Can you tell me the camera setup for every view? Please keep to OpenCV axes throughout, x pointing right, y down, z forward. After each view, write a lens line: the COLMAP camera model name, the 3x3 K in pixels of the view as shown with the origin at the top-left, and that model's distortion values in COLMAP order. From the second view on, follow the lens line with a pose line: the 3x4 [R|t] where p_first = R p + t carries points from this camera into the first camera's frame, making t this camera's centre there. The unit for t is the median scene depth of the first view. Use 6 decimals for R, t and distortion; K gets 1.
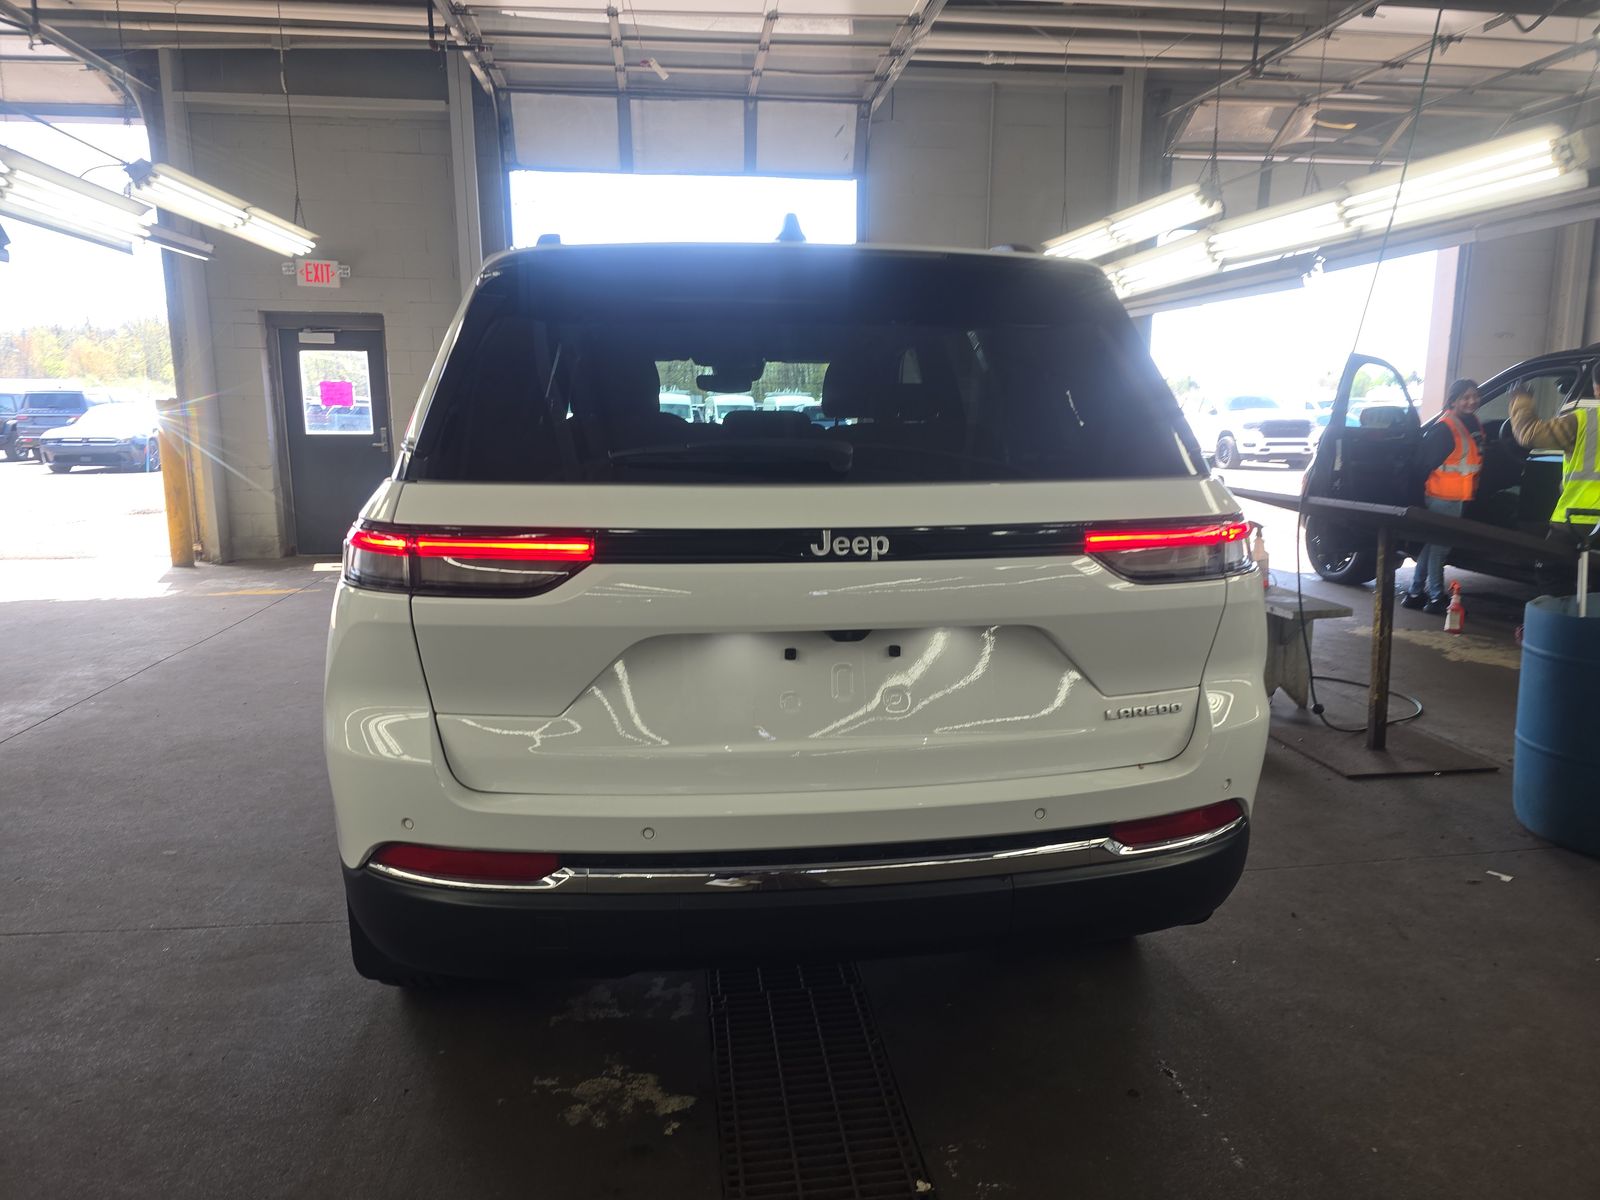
lens RADIAL K [[1070.3, 0, 798.0], [0, 1070.3, 634.4], [0, 0, 1]] dist [0.000870, -0.010363]
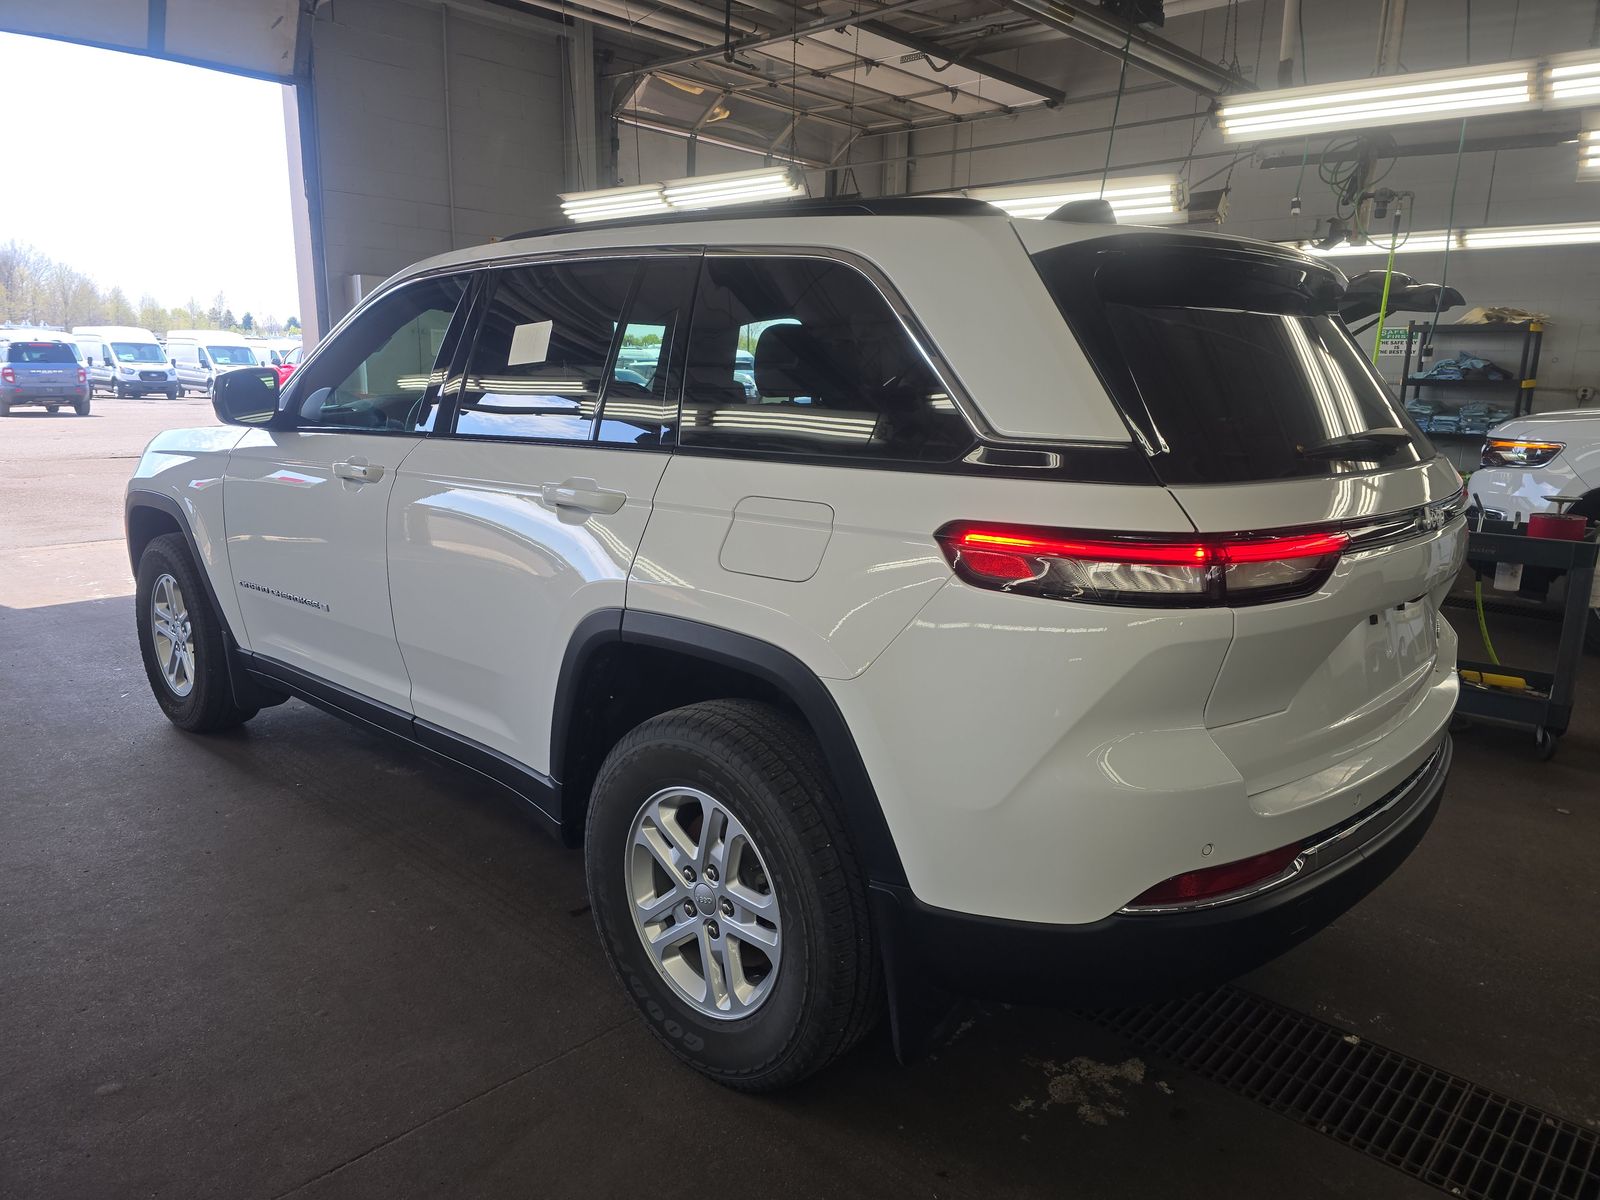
lens RADIAL K [[1101.2, 0, 800.0], [0, 1101.2, 600.0], [0, 0, 1]] dist [0.042571, -0.051461]
pose [[0.765674, -0.113209, 0.633188, -0.299408], [0.109110, 0.992983, 0.045597, -0.027598], [-0.633907, 0.034175, 0.772654, 0.112036]]
